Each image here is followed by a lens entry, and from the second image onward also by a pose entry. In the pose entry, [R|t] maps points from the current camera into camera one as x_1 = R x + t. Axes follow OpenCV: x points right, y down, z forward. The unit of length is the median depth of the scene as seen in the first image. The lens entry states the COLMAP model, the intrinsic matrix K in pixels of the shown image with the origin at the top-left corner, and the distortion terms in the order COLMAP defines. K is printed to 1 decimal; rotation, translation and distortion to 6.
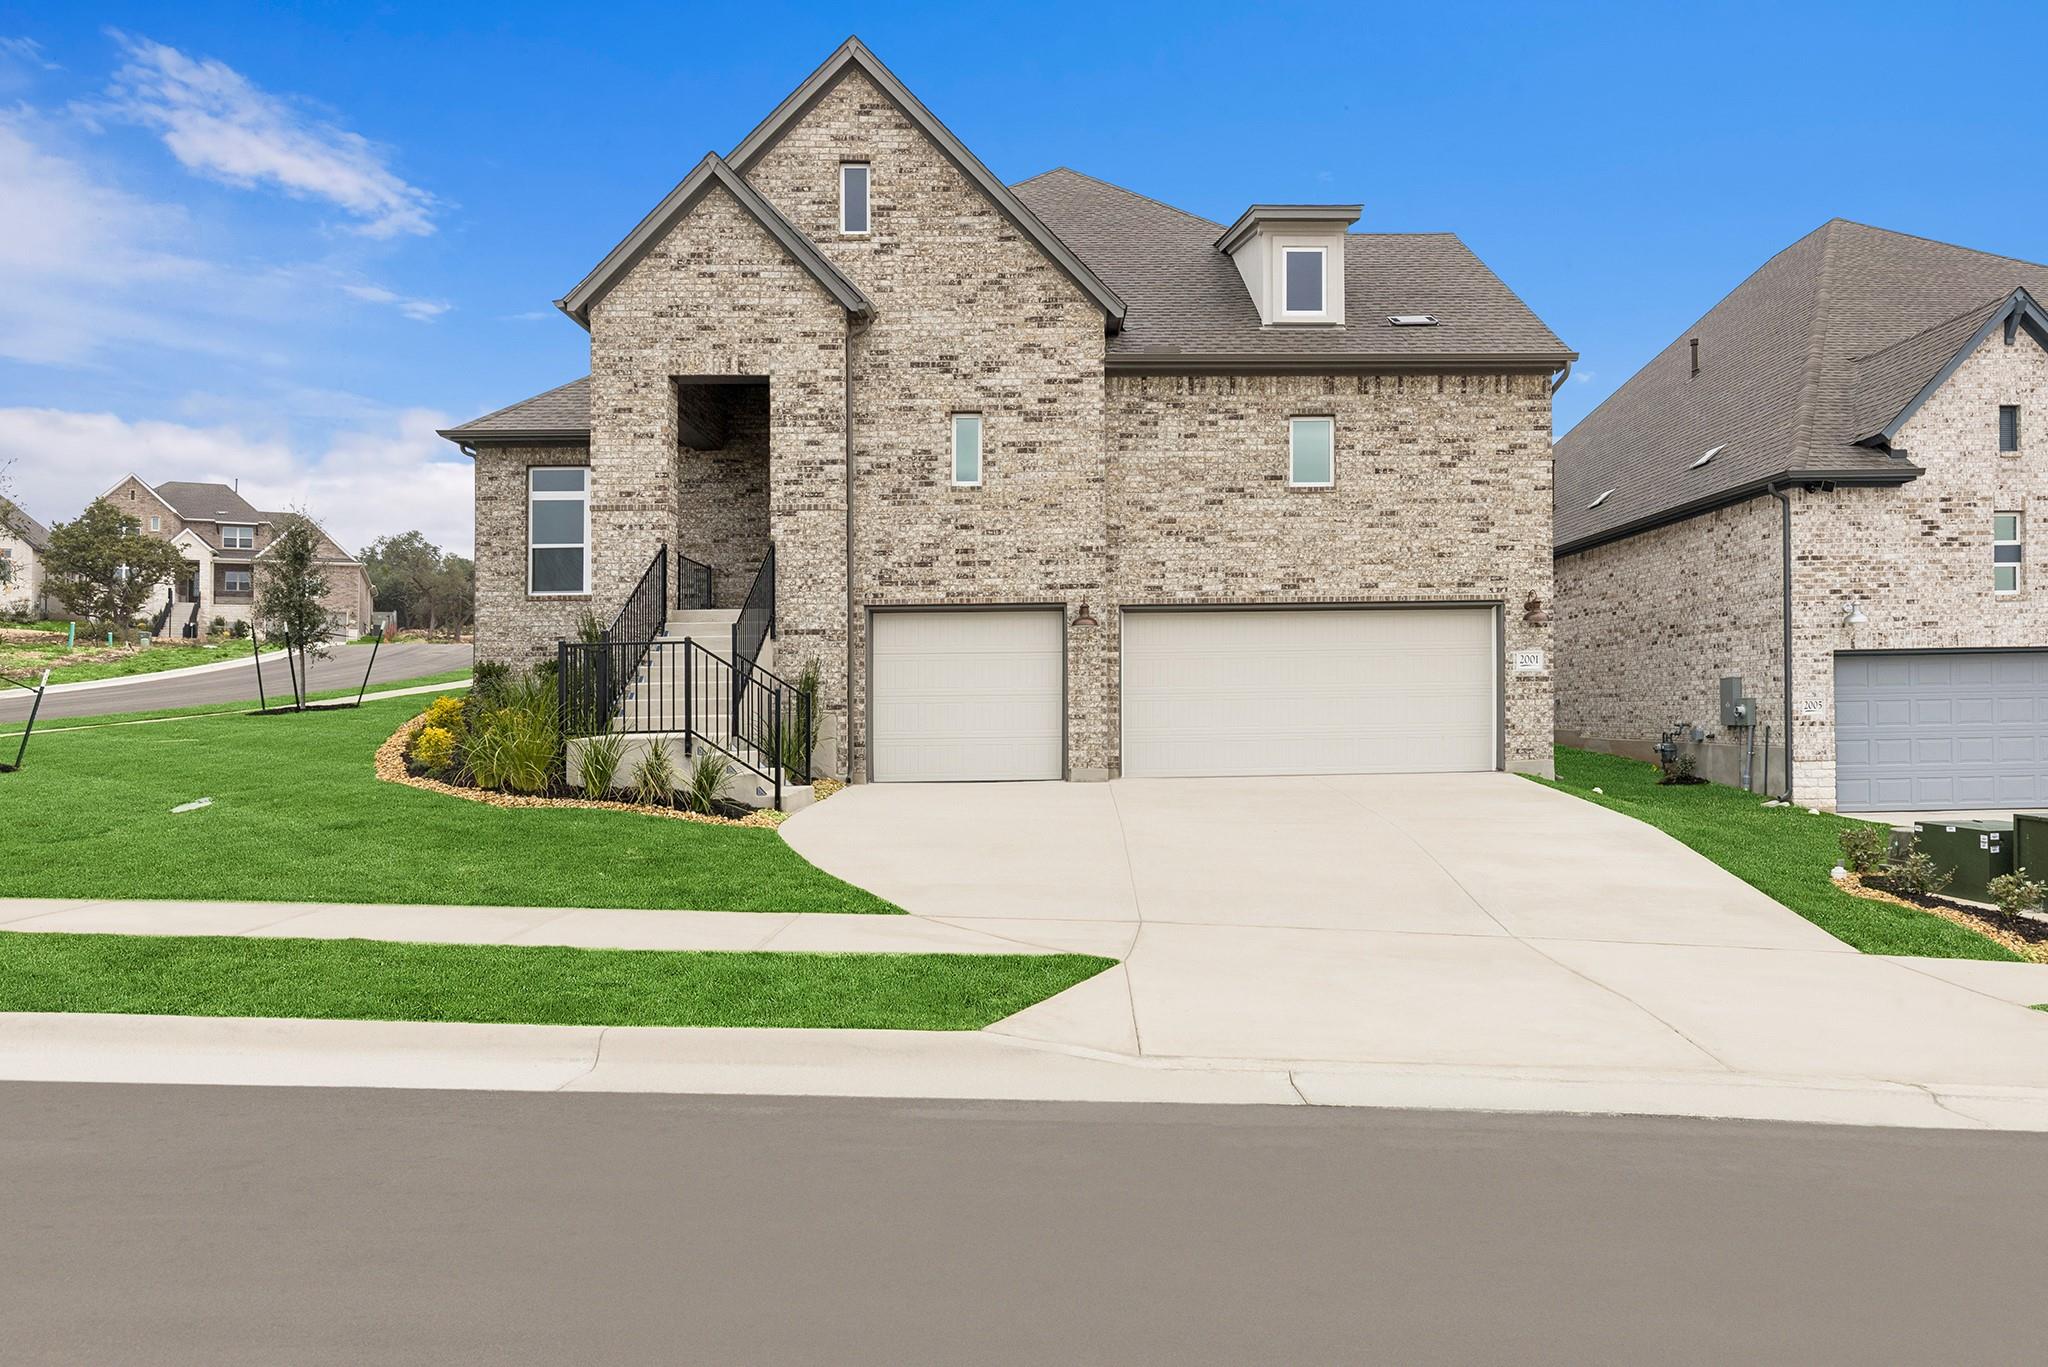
lens RADIAL K [[1249.6, 0, 1026.2], [0, 1249.6, 687.9], [0, 0, 1]] dist [-0.001982, 0.002913]
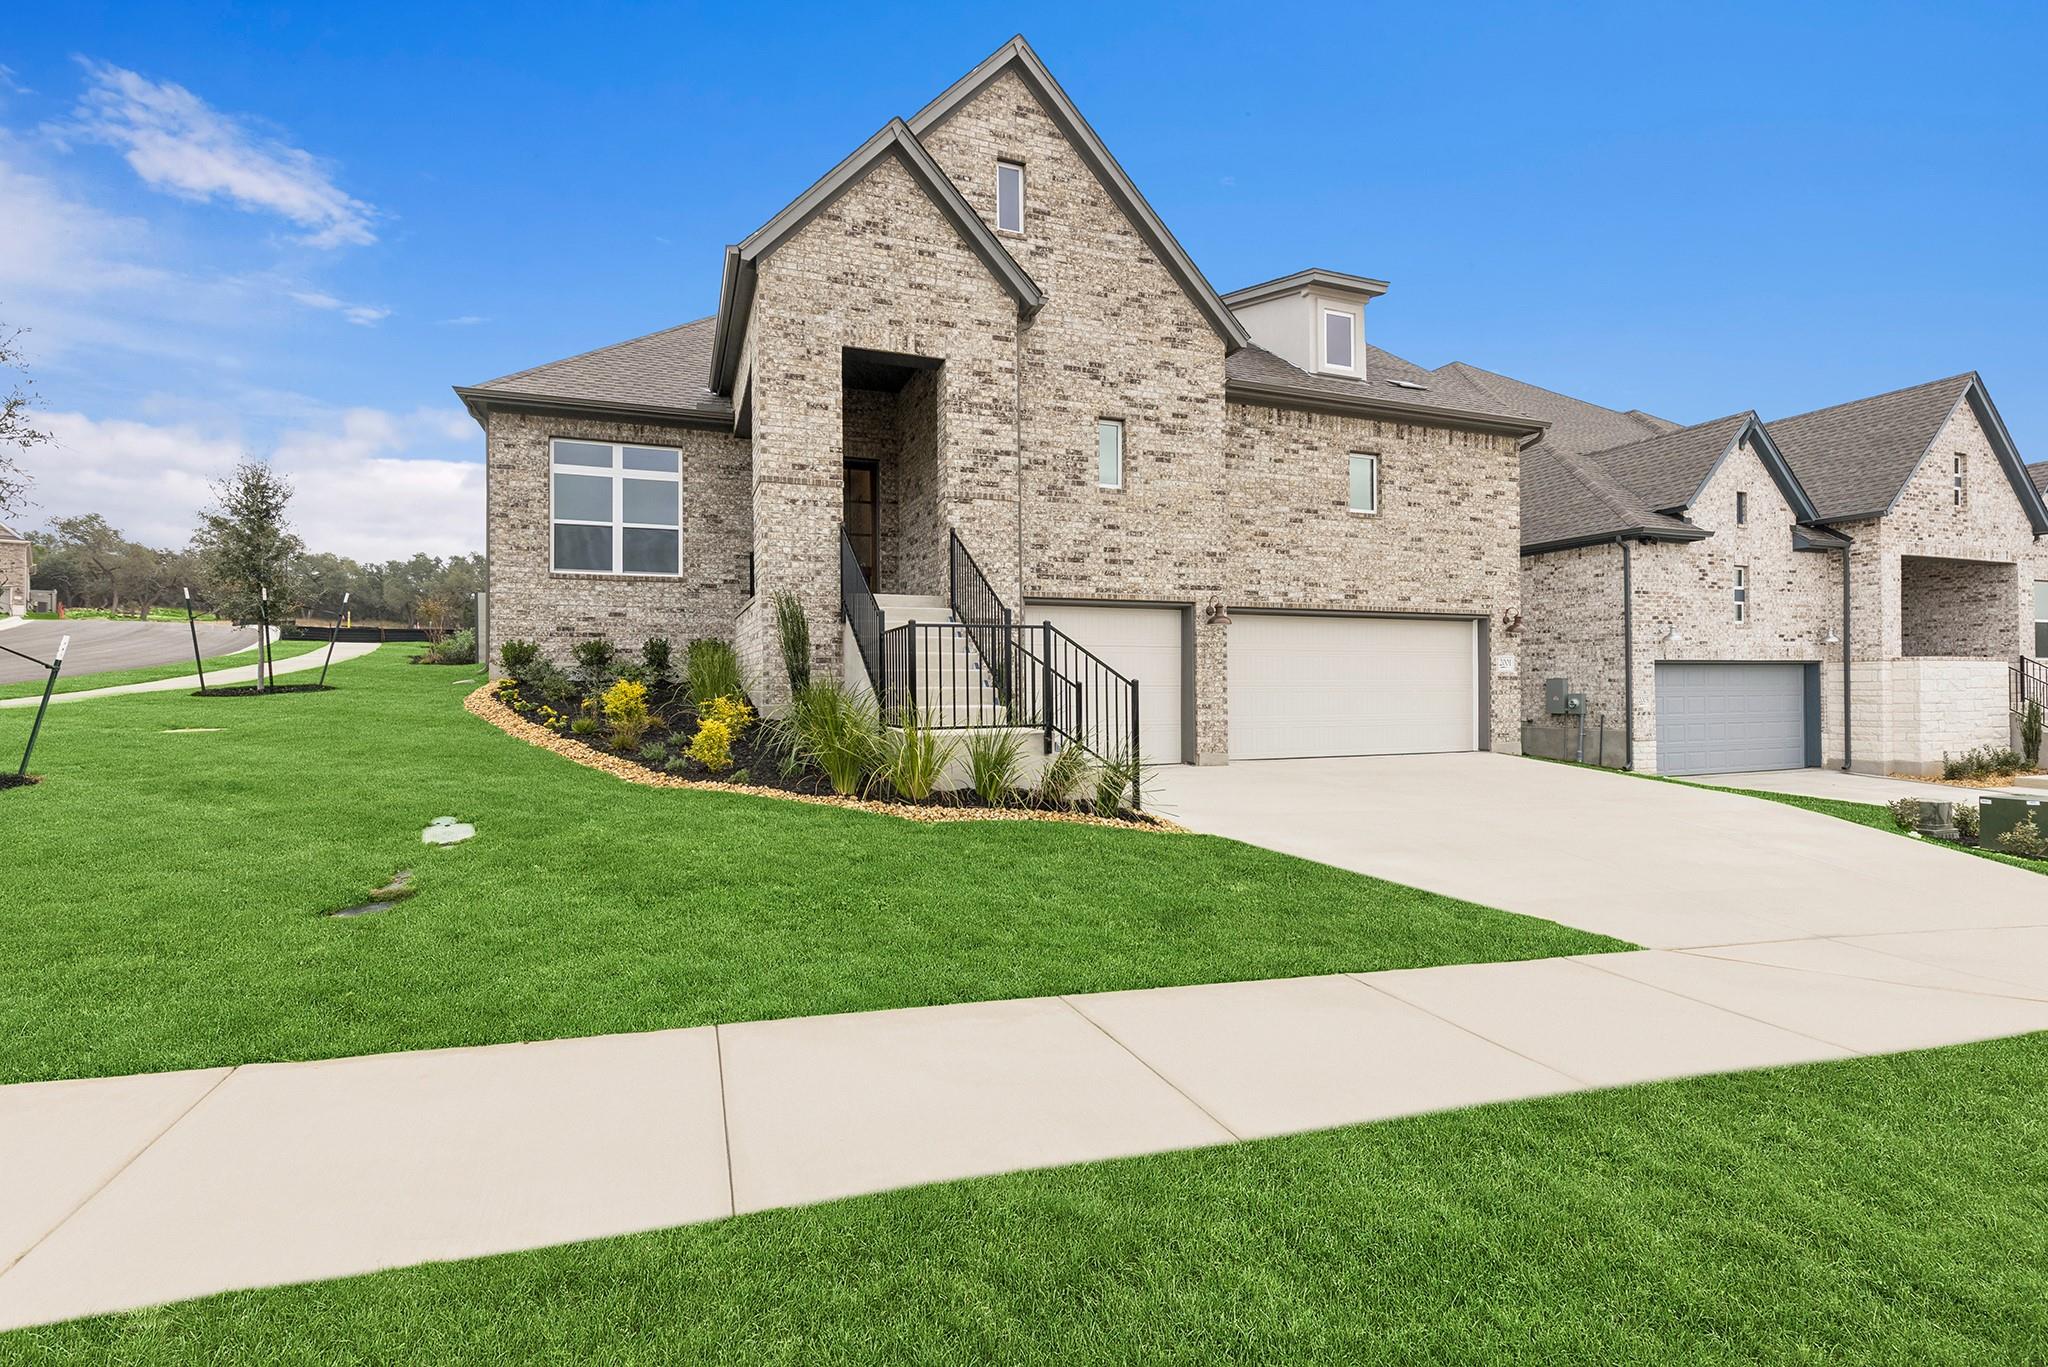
lens RADIAL K [[929.3, 0, 1016.4], [0, 929.3, 684.5], [0, 0, 1]] dist [0.003207, 0.000016]
pose [[0.945946, 0.012494, 0.324083, -0.369635], [-0.015775, 0.999847, 0.007500, 0.000089], [-0.323940, -0.012207, 0.945999, 0.272180]]
